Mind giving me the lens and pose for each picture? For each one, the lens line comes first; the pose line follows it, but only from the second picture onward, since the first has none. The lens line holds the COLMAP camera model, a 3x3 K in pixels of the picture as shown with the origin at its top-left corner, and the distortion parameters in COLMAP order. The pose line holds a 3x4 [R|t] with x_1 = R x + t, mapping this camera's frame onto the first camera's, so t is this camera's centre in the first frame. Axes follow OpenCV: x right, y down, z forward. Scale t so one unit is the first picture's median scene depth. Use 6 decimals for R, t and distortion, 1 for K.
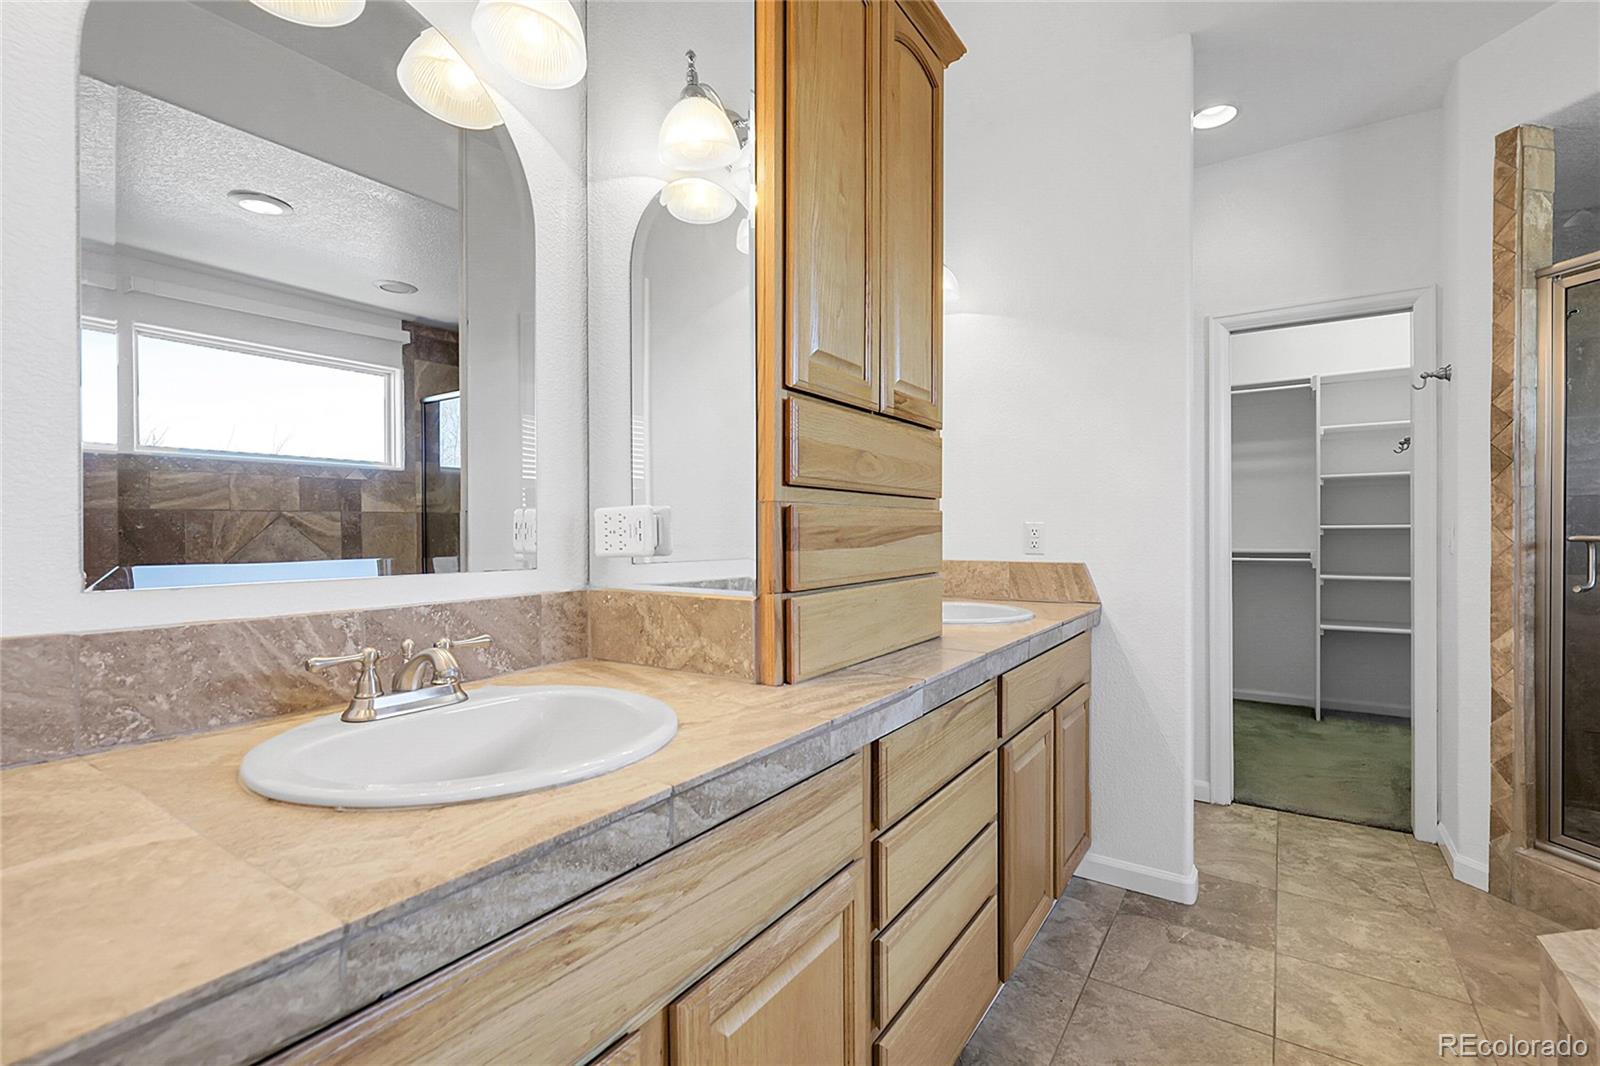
lens RADIAL K [[733.3, 0, 798.8], [0, 733.3, 531.9], [0, 0, 1]] dist [-0.000002, -0.000225]
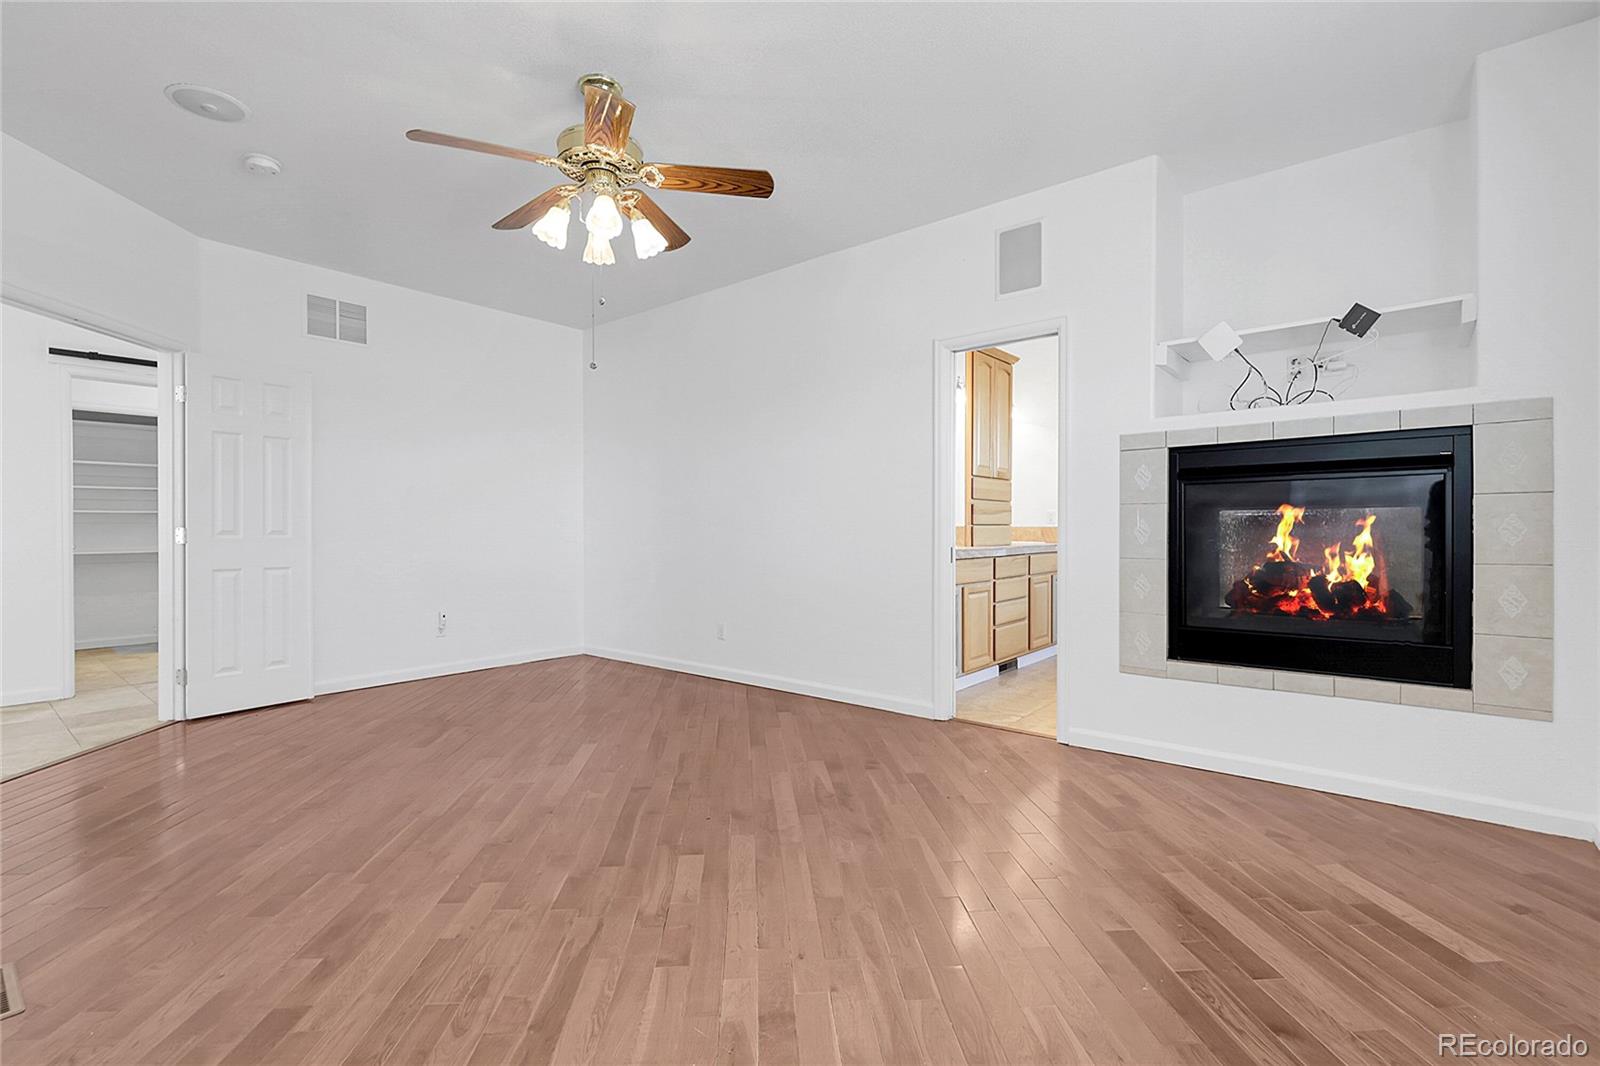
lens RADIAL K [[733.3, 0, 798.9], [0, 733.3, 534.5], [0, 0, 1]] dist [-0.000002, -0.000225]
pose [[0.994228, 0.000650, -0.107286, -0.529841], [-0.000998, 0.999994, -0.003188, 0.147559], [0.107283, 0.003276, 0.994223, -3.125013]]
